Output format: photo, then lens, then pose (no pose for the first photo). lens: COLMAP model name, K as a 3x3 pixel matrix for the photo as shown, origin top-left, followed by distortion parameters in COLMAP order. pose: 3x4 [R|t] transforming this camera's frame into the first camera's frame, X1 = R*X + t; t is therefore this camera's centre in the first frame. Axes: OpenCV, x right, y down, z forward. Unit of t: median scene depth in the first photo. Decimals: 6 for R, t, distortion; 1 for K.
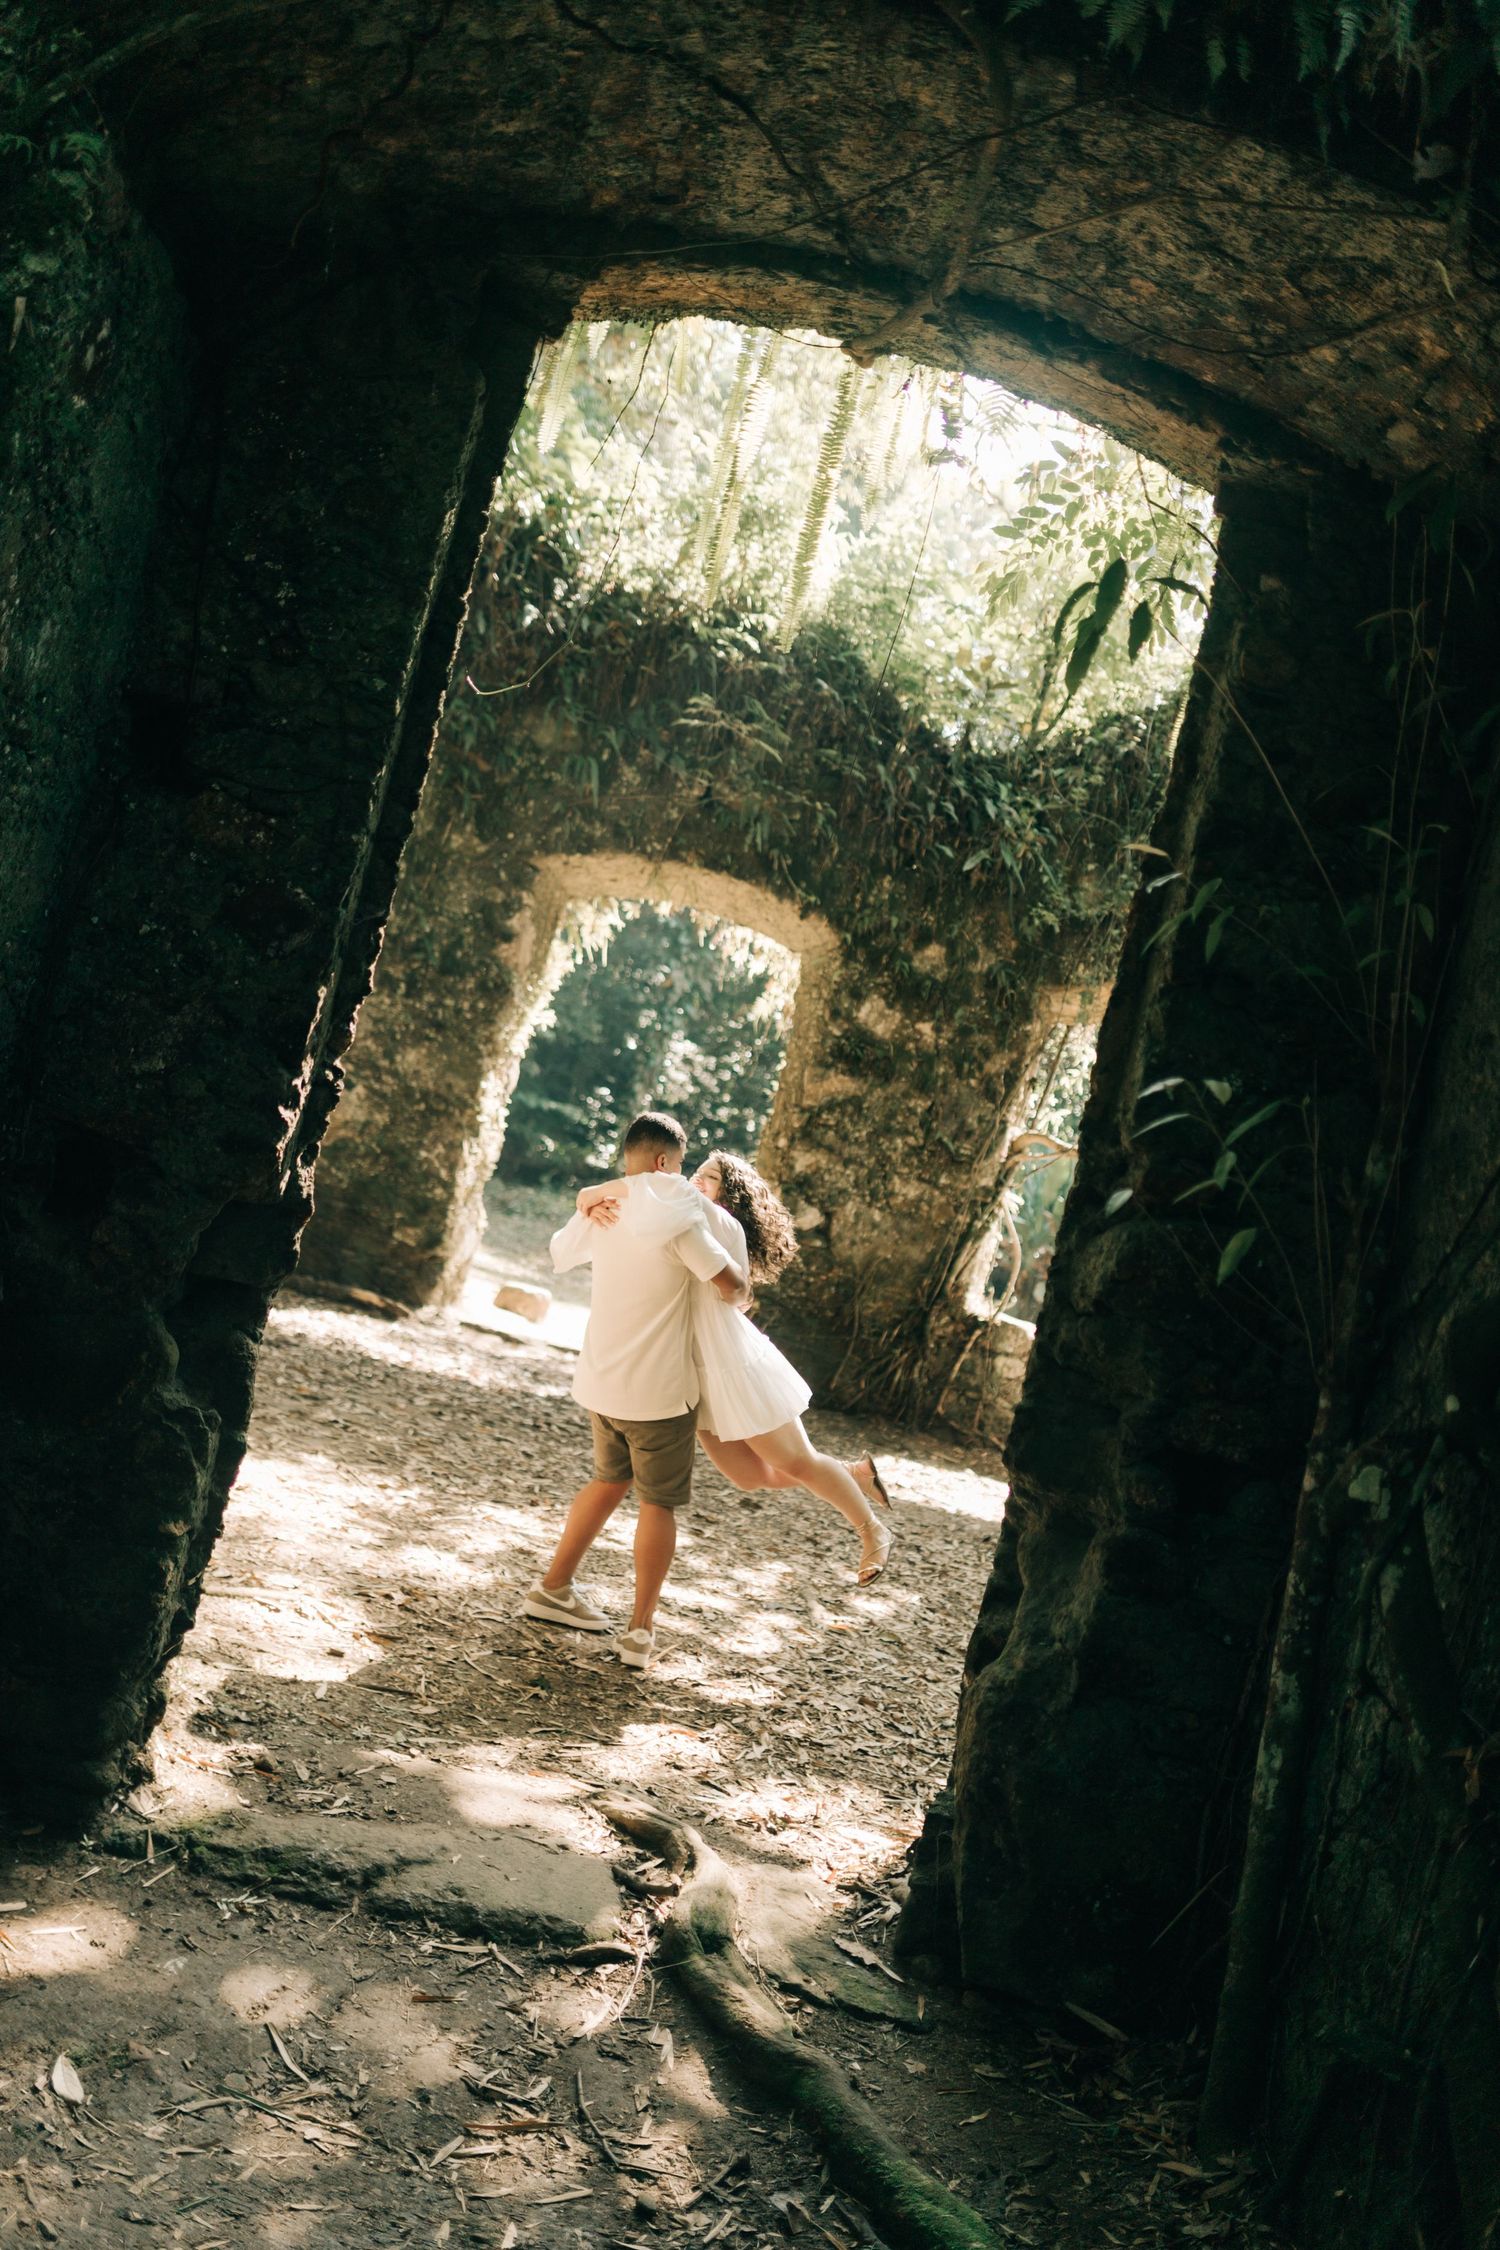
lens RADIAL K [[2201.9, 0, 760.1], [0, 2201.9, 1149.8], [0, 0, 1]] dist [0.001116, 0.000000]
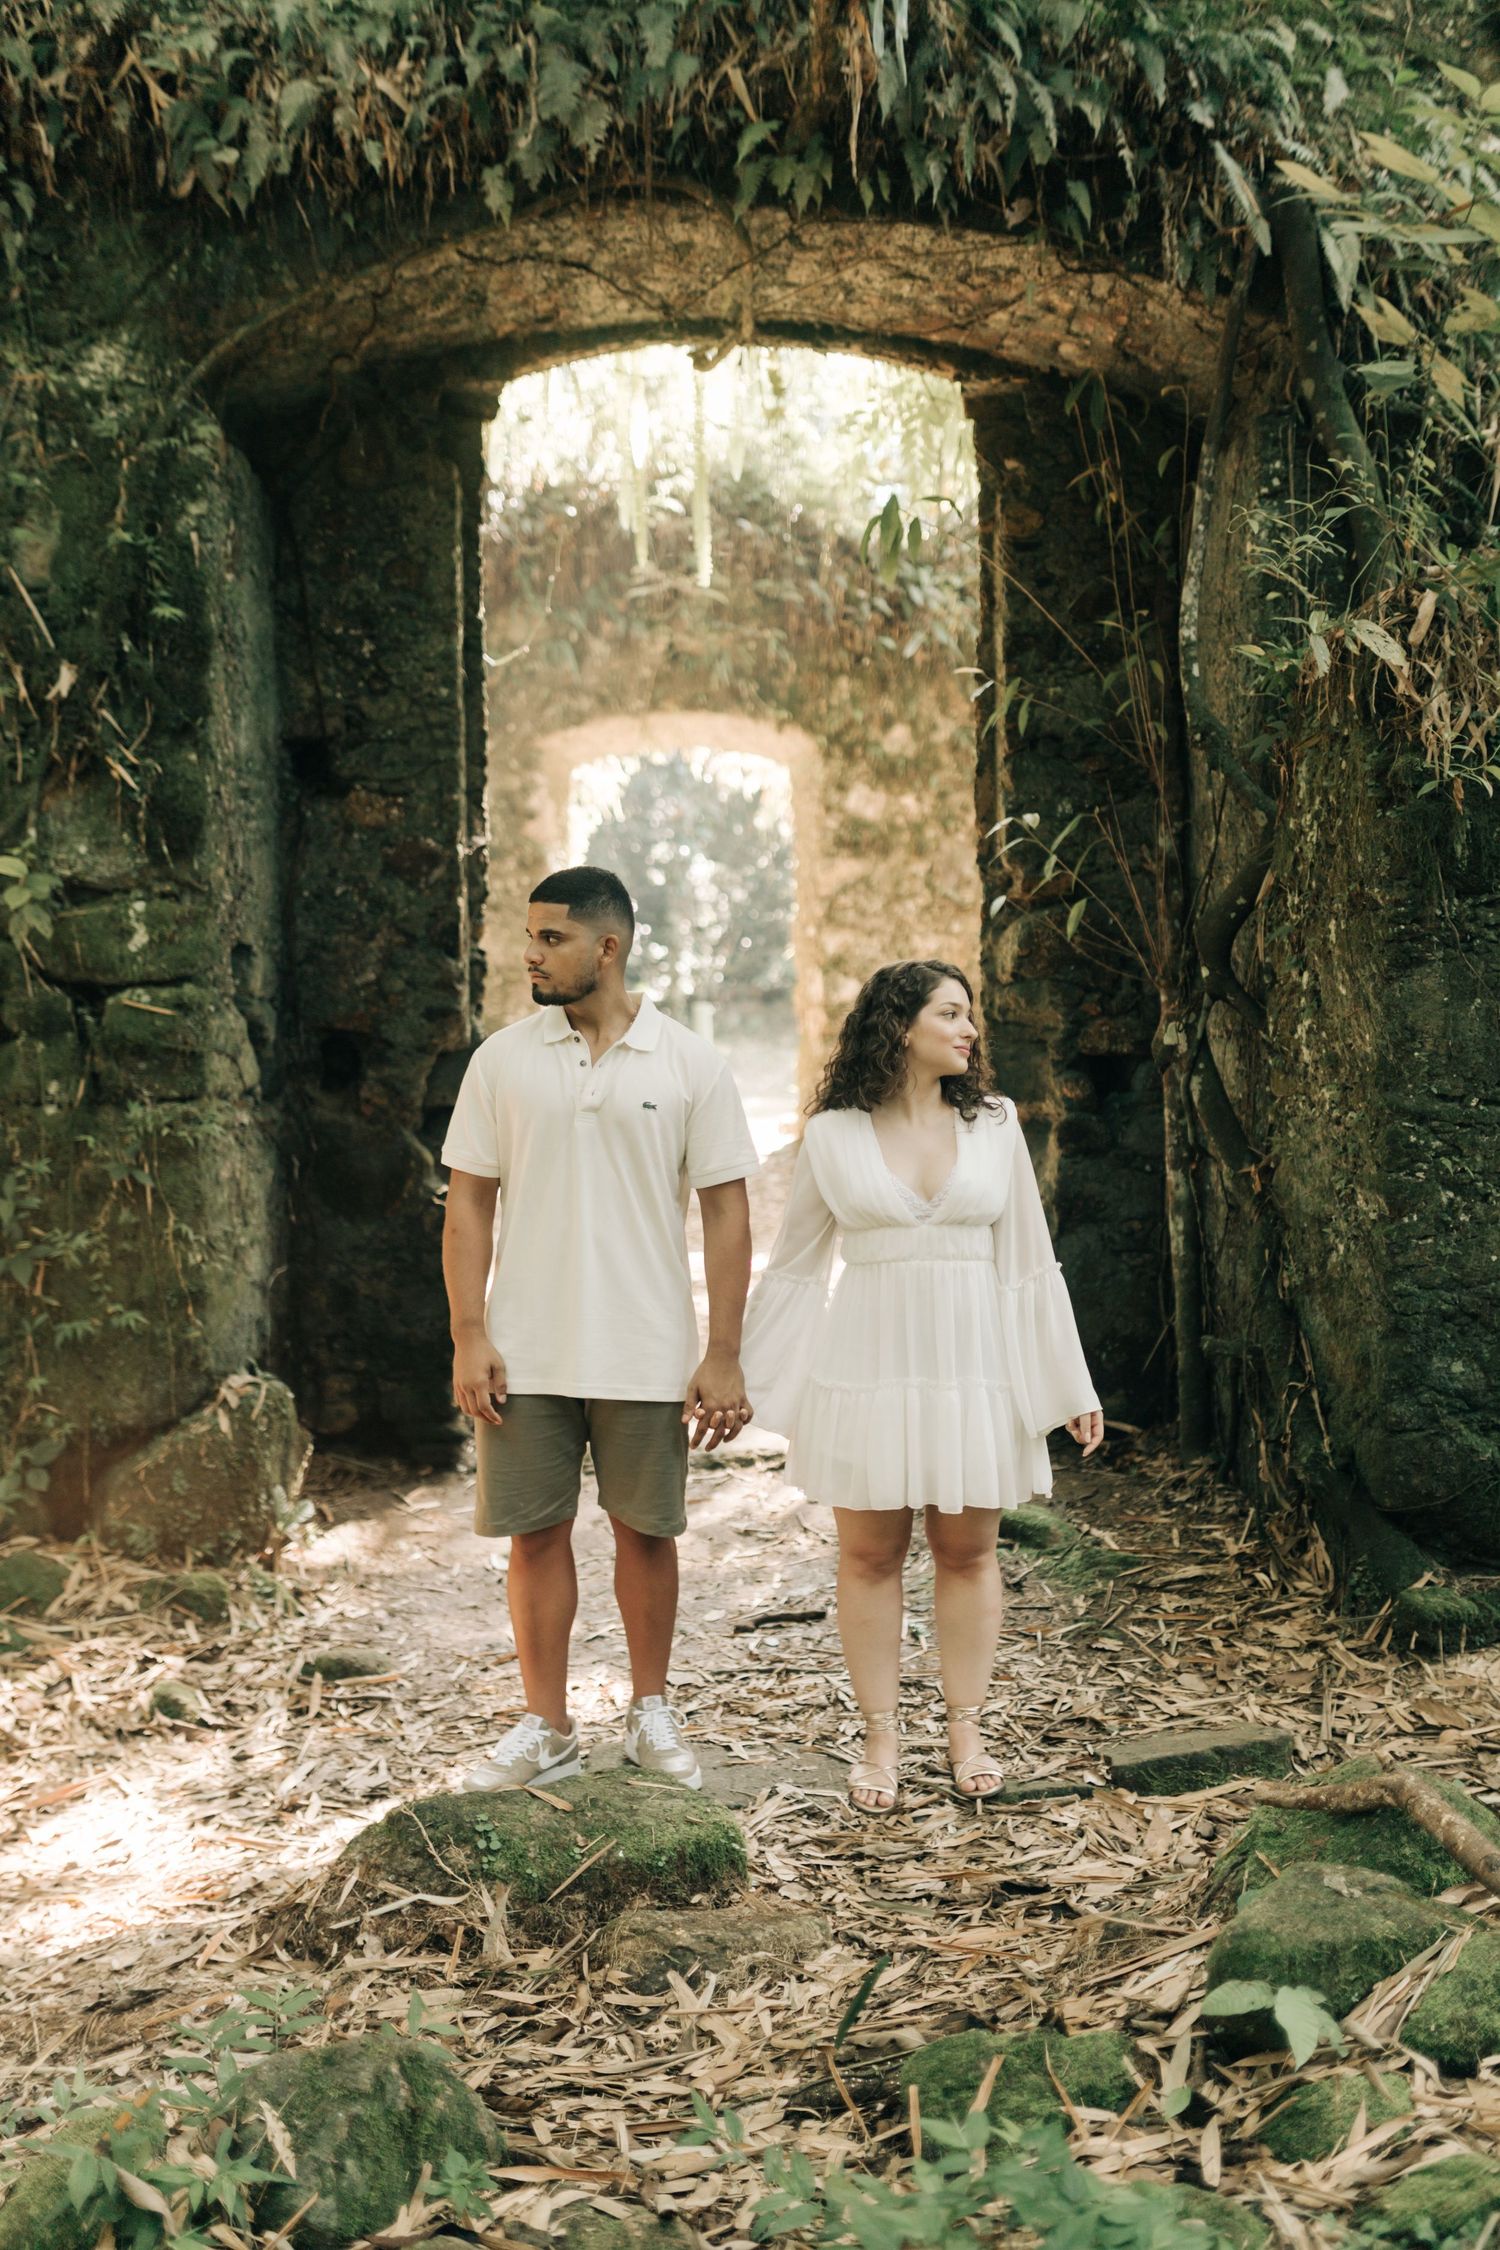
lens RADIAL K [[2188.9, 0, 753.4], [0, 2188.9, 1160.4], [0, 0, 1]] dist [0.035166, 0.000000]
pose [[0.967966, -0.246474, -0.047877, 0.006464], [0.249857, 0.964378, 0.086869, 0.005172], [0.024760, -0.096049, 0.995069, -0.142501]]
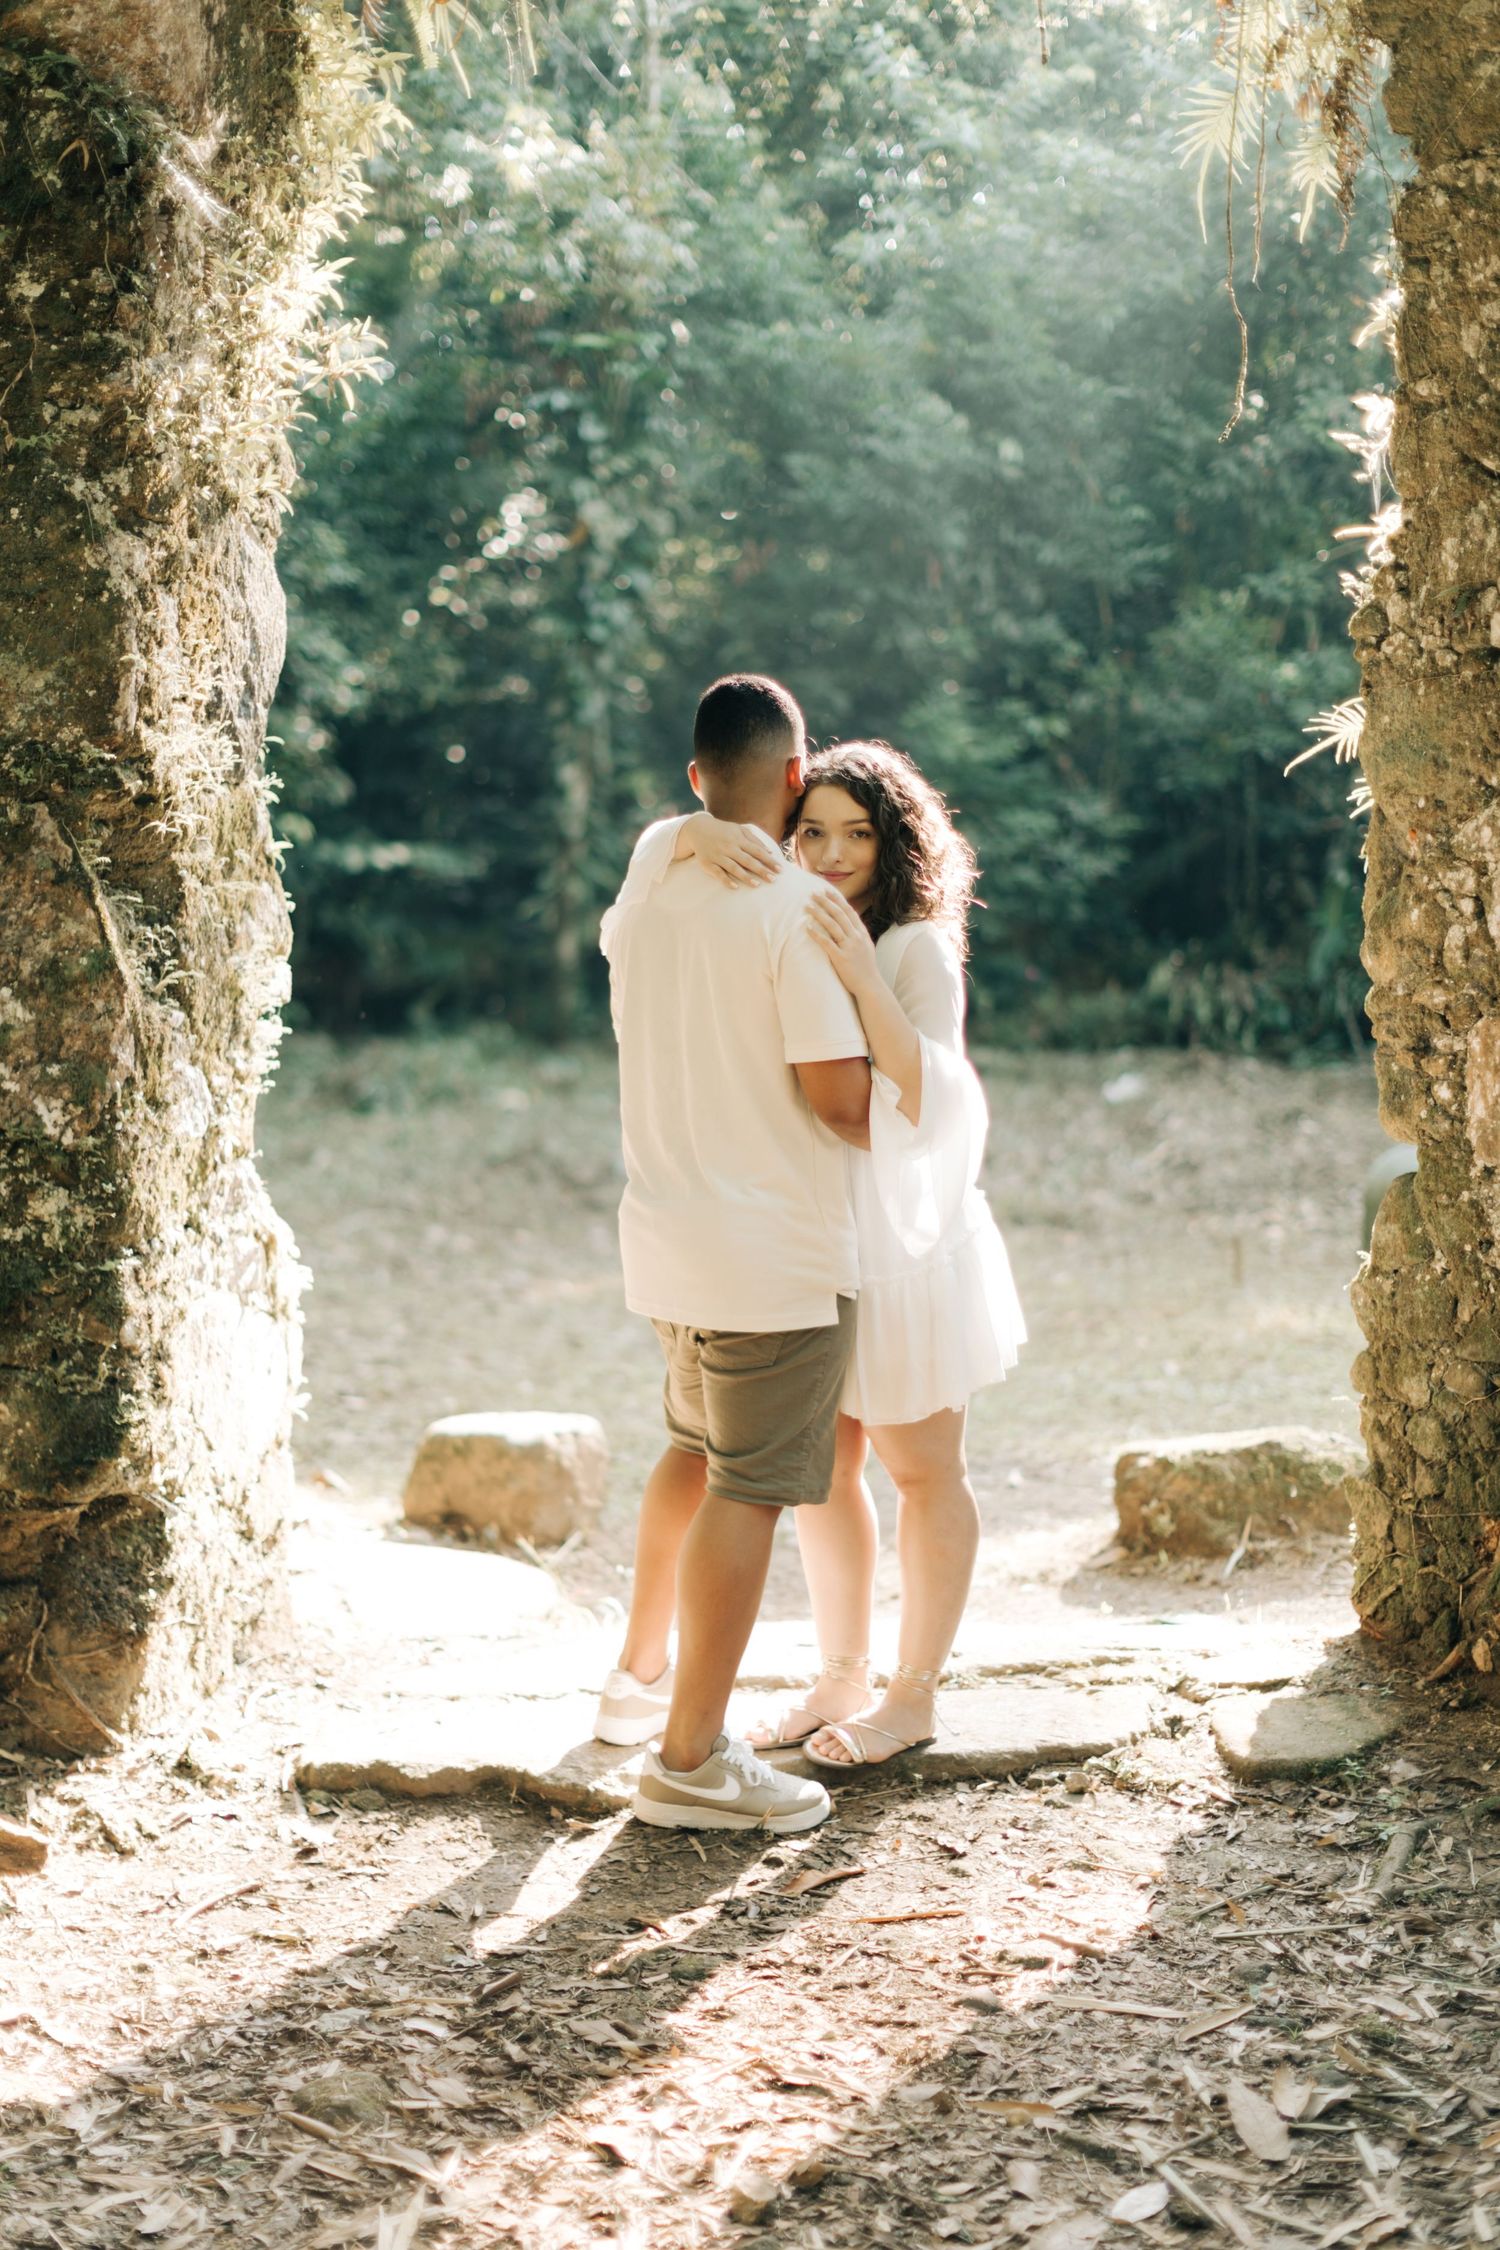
lens RADIAL K [[3228.3, 0, 764.2], [0, 3228.3, 1130.8], [0, 0, 1]] dist [0.033570, 0.000000]
pose [[0.972821, -0.231487, 0.005795, -0.079571], [0.230365, 0.970039, 0.077176, 0.003665], [-0.023487, -0.073743, 0.997001, 0.688643]]
